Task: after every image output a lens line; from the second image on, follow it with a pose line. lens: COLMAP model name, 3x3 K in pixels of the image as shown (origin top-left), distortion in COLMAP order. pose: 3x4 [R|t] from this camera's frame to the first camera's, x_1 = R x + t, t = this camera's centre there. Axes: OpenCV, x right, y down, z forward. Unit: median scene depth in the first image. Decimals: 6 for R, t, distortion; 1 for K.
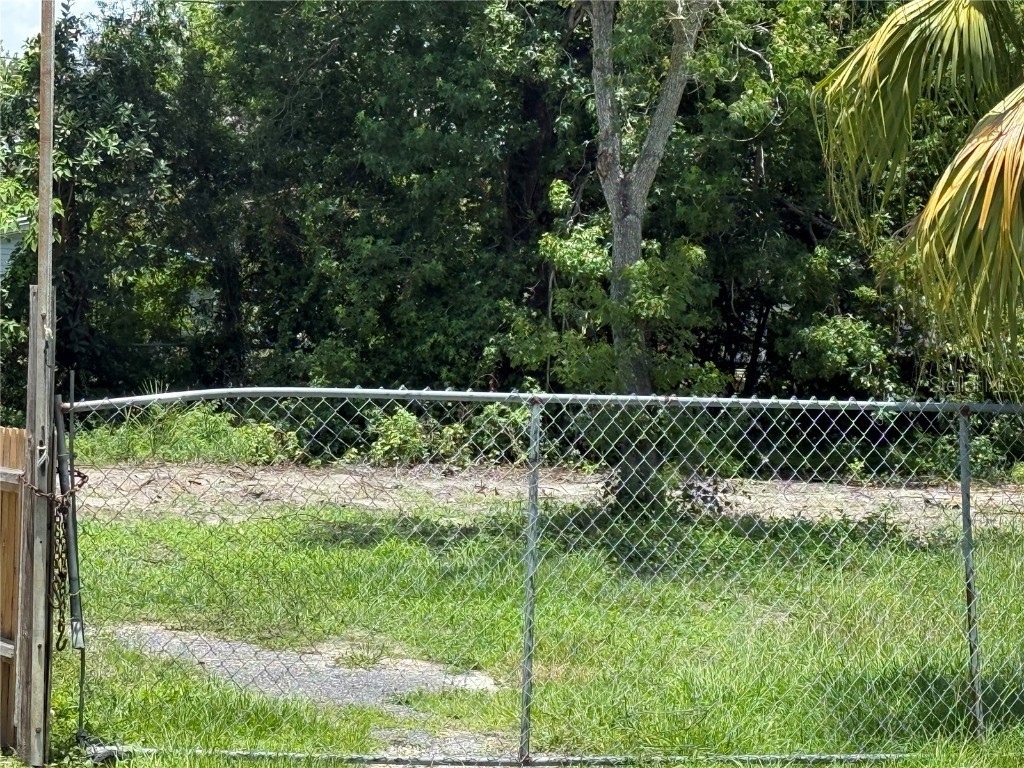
lens RADIAL K [[3243.8, 0, 512.0], [0, 3243.8, 384.0], [0, 0, 1]] dist [0.026729, 0.276073]
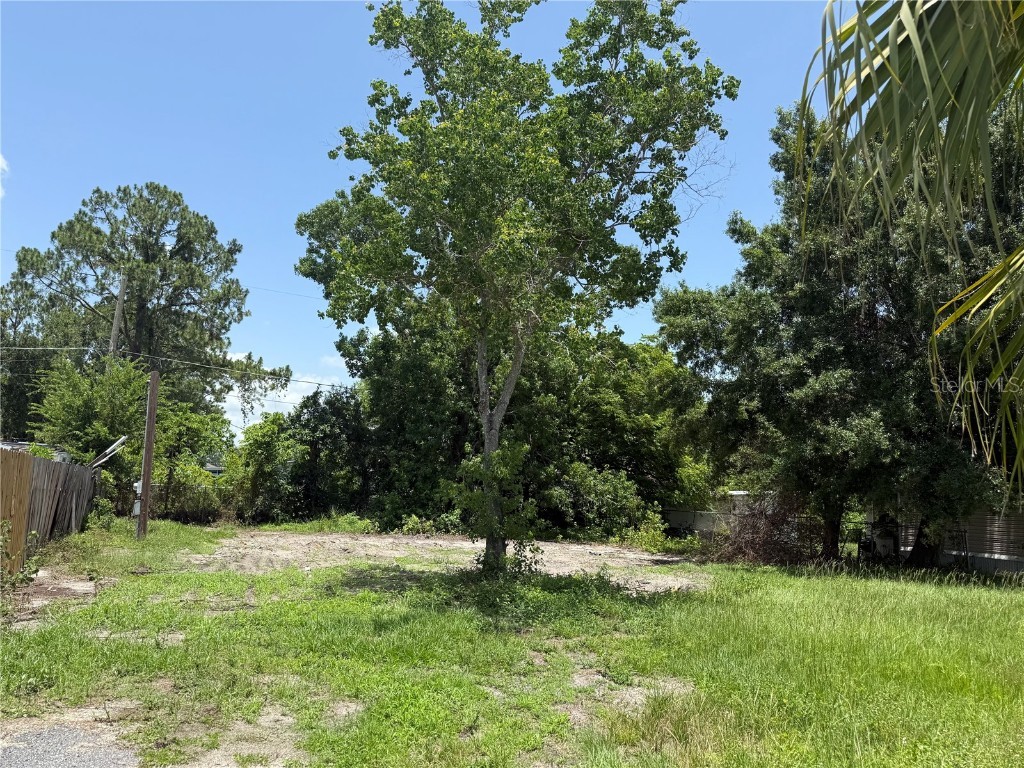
lens RADIAL K [[709.8, 0, 512.0], [0, 709.8, 384.0], [0, 0, 1]] dist [0.084108, -0.106853]
pose [[0.997288, 0.030058, 0.067186, 0.008987], [-0.017577, 0.983661, -0.179171, 0.004613], [-0.071474, 0.177504, 0.981521, 0.299509]]
